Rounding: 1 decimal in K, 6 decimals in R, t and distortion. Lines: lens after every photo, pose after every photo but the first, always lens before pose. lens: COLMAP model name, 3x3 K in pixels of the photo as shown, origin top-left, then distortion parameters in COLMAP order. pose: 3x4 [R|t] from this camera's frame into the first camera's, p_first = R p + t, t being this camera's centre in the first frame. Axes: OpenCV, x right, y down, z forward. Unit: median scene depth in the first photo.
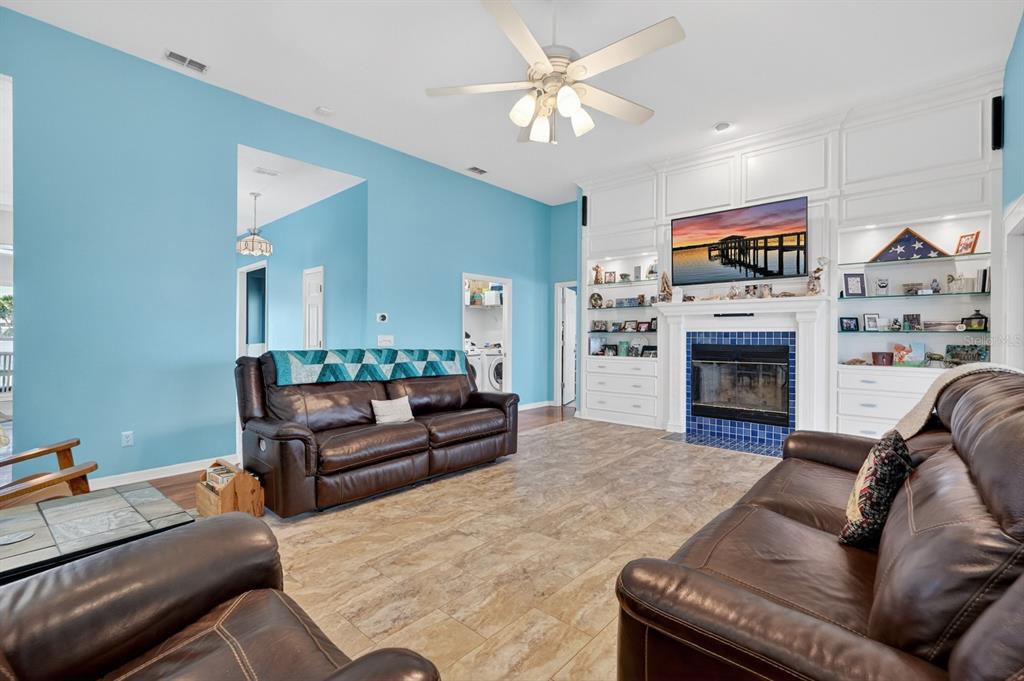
lens RADIAL K [[452.8, 0, 514.2], [0, 452.8, 338.9], [0, 0, 1]] dist [-0.014215, 0.003797]
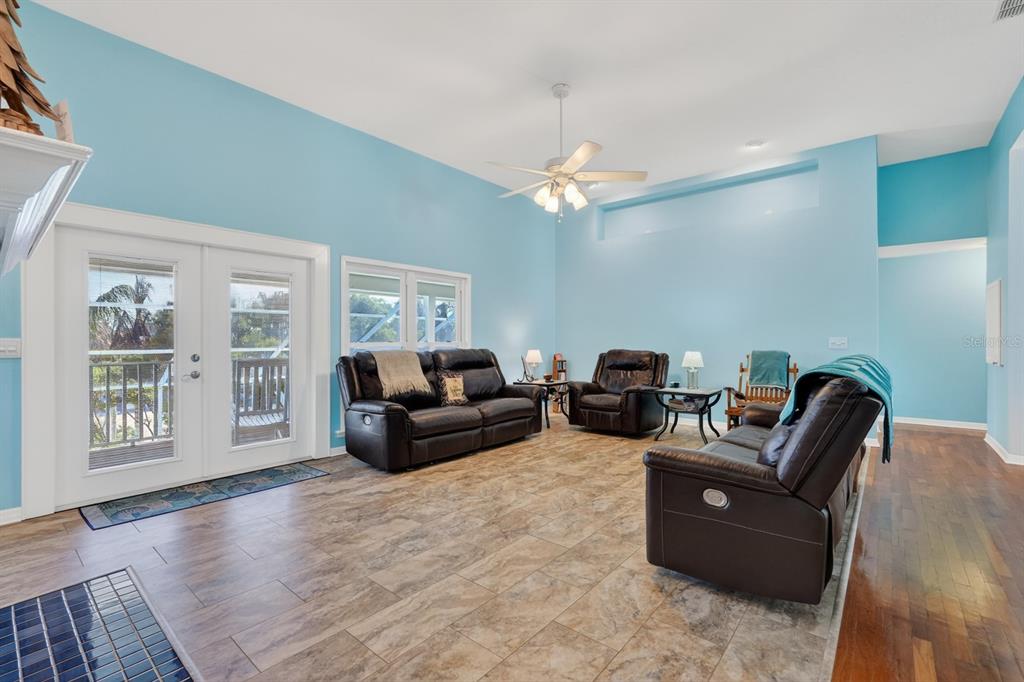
lens RADIAL K [[452.8, 0, 511.6], [0, 452.8, 340.9], [0, 0, 1]] dist [-0.014215, 0.003797]
pose [[-0.999675, -0.000651, -0.025470, 0.174170], [-0.000730, 0.999995, 0.003085, -0.002349], [0.025468, 0.003102, -0.999671, 1.510208]]
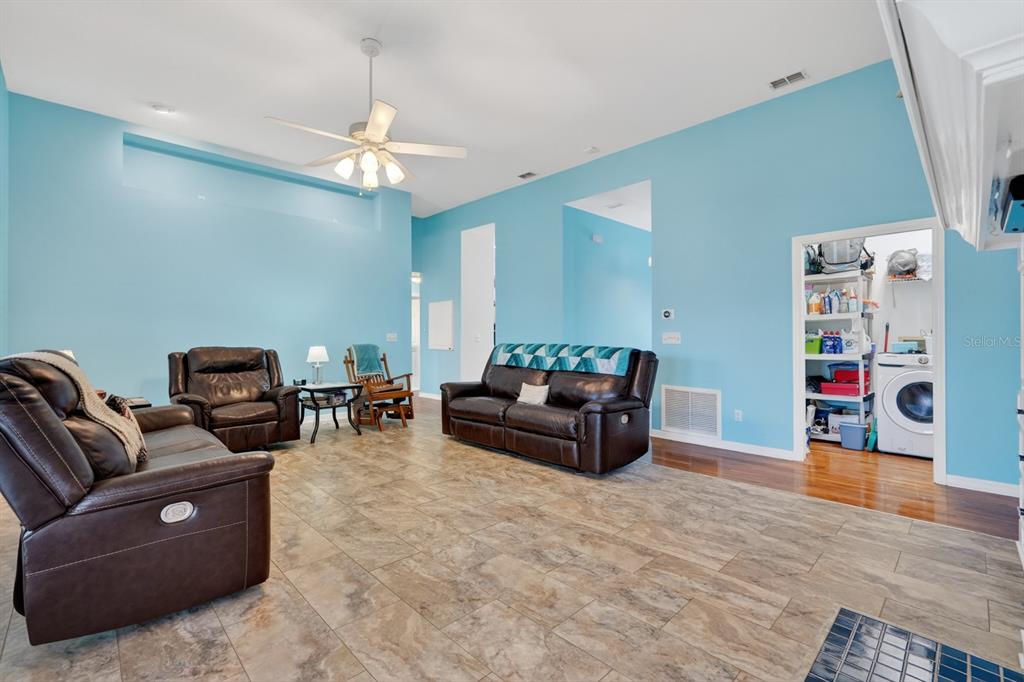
lens RADIAL K [[452.8, 0, 515.3], [0, 452.8, 339.6], [0, 0, 1]] dist [-0.014215, 0.003797]
pose [[-0.069826, 0.002848, -0.997555, 0.829122], [-0.003567, 0.999989, 0.003104, 0.006074], [0.997553, 0.003775, -0.069815, 0.903719]]
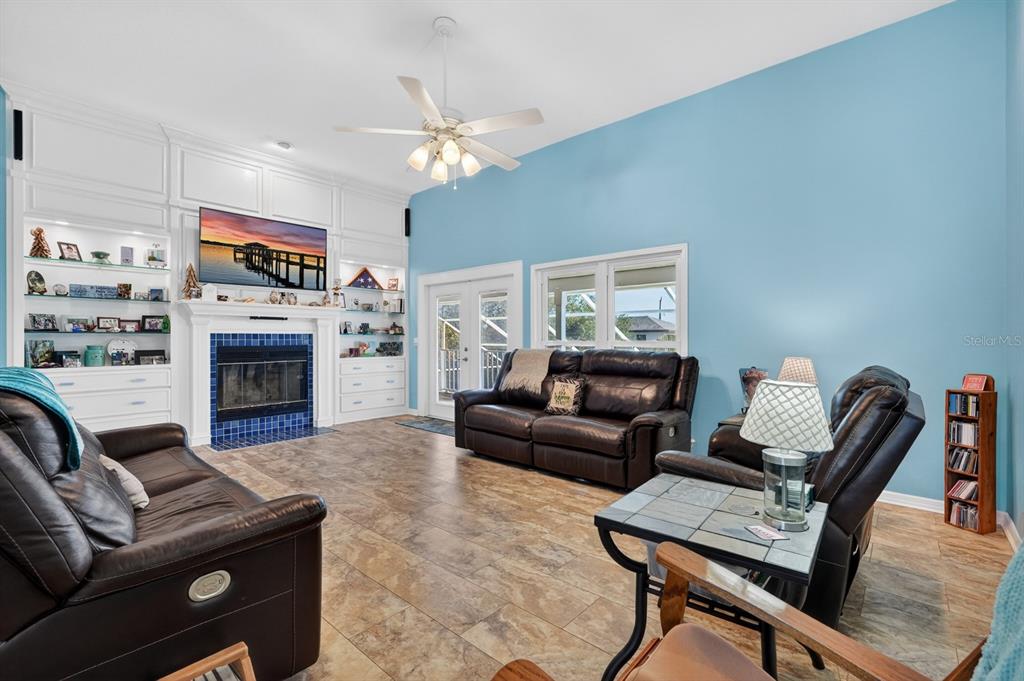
lens RADIAL K [[452.8, 0, 518.0], [0, 452.8, 338.3], [0, 0, 1]] dist [-0.014215, 0.003797]
pose [[-0.004251, -0.005298, 0.999977, -0.687386], [0.006283, 0.999966, 0.005325, -0.007833], [-0.999971, 0.006306, -0.004218, 0.474511]]
